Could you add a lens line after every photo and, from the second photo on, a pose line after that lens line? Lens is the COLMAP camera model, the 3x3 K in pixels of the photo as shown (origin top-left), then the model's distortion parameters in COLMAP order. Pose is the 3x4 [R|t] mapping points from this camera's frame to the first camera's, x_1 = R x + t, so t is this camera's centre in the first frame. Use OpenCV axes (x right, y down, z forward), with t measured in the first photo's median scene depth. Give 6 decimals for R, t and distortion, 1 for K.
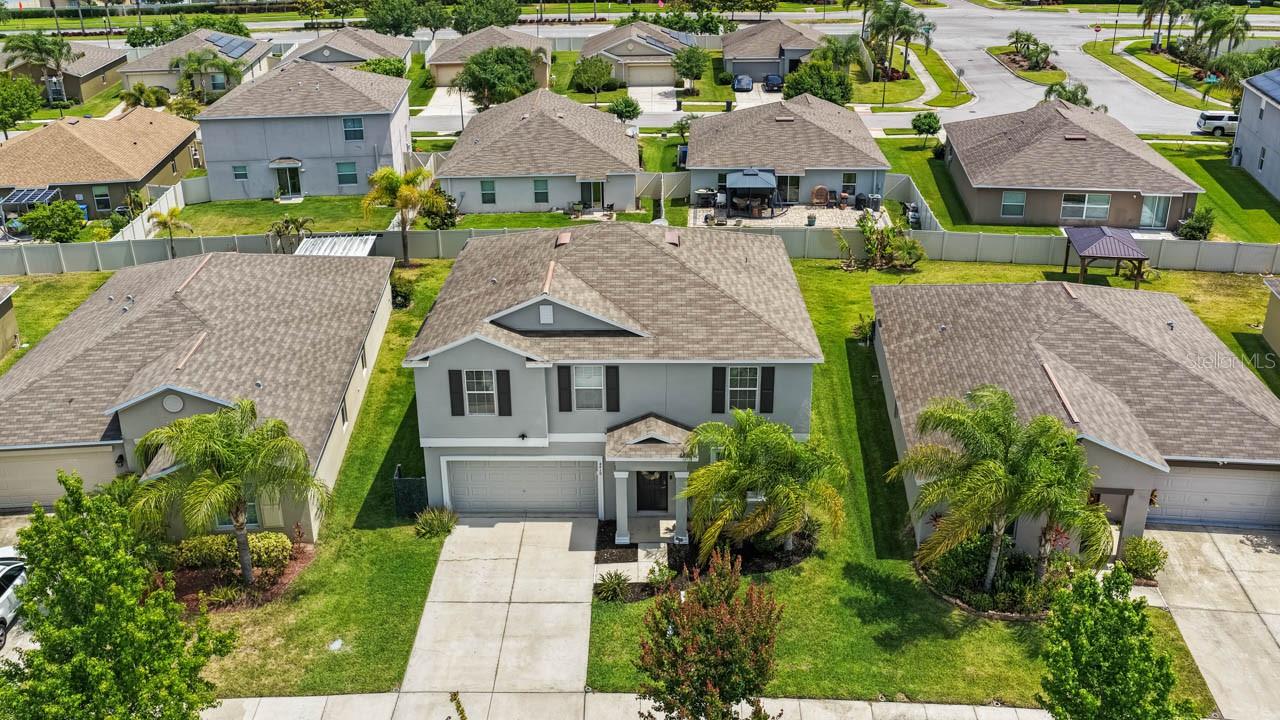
lens RADIAL K [[1135.0, 0, 665.3], [0, 1135.0, 355.8], [0, 0, 1]] dist [-0.008060, 0.002537]
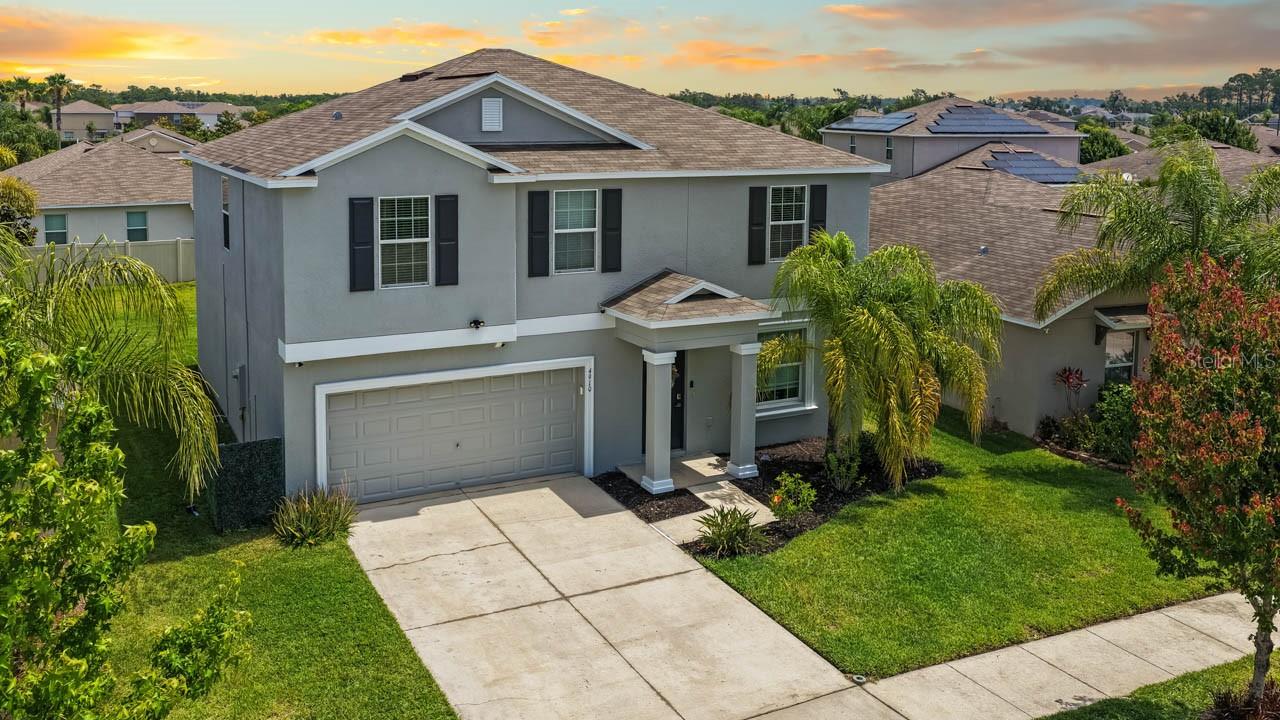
lens RADIAL K [[1128.5, 0, 637.9], [0, 1128.5, 239.7], [0, 0, 1]] dist [-0.009589, -0.001070]
pose [[0.883253, -0.048511, 0.466381, -0.313470], [0.180641, 0.953065, -0.242972, 0.181771], [-0.432704, 0.298853, 0.850561, 0.484356]]
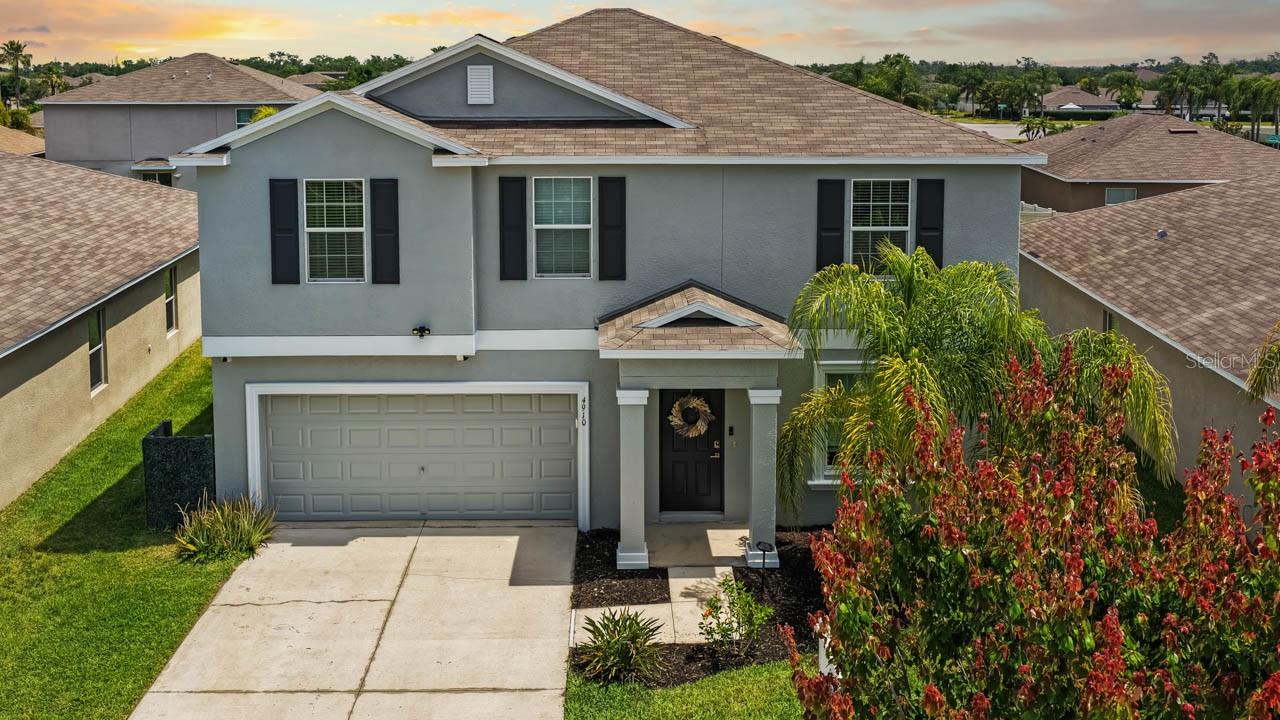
lens RADIAL K [[1143.5, 0, 649.4], [0, 1143.5, 200.0], [0, 0, 1]] dist [-0.001615, -0.005760]
pose [[0.999774, -0.002569, 0.021121, -0.040780], [0.008759, 0.954355, -0.298545, 0.162910], [-0.019390, 0.298662, 0.954162, 0.530058]]
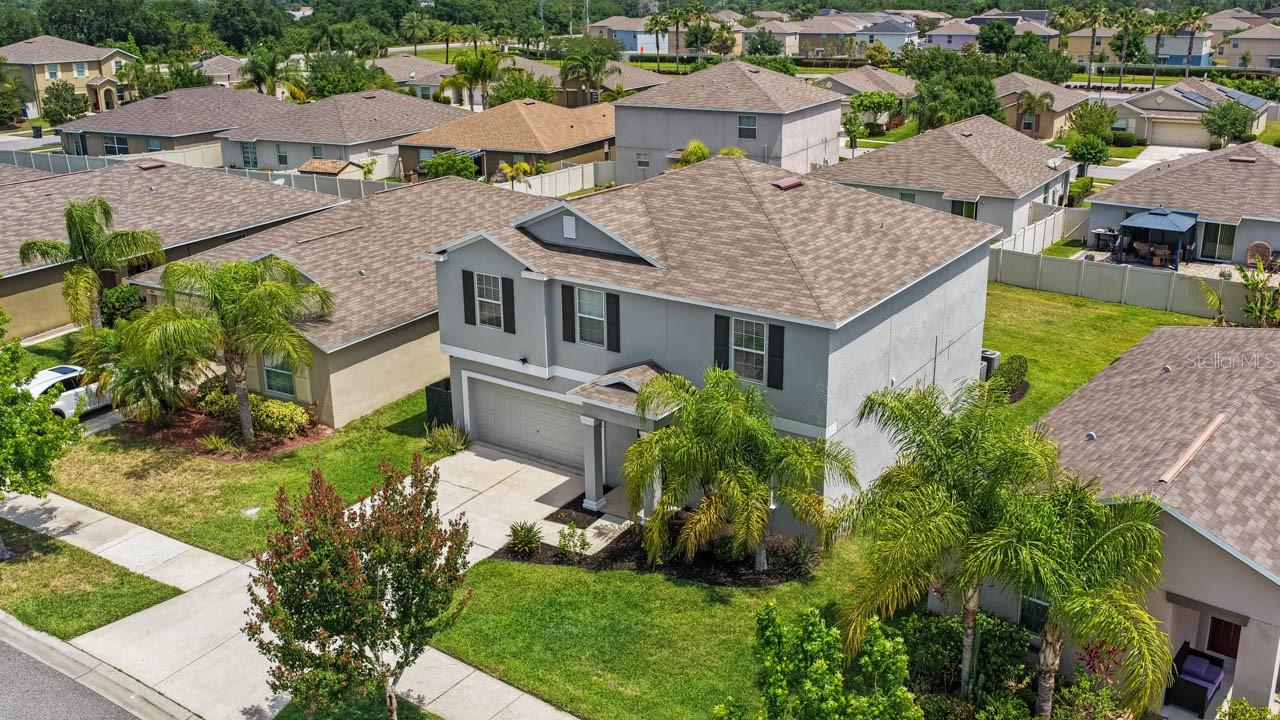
lens RADIAL K [[1135.0, 0, 665.3], [0, 1135.0, 355.8], [0, 0, 1]] dist [-0.008060, 0.002537]
pose [[0.828953, 0.176072, -0.530882, 0.434570], [-0.222980, 0.974503, -0.024972, 0.065107], [0.512949, 0.139076, 0.847078, 0.310851]]
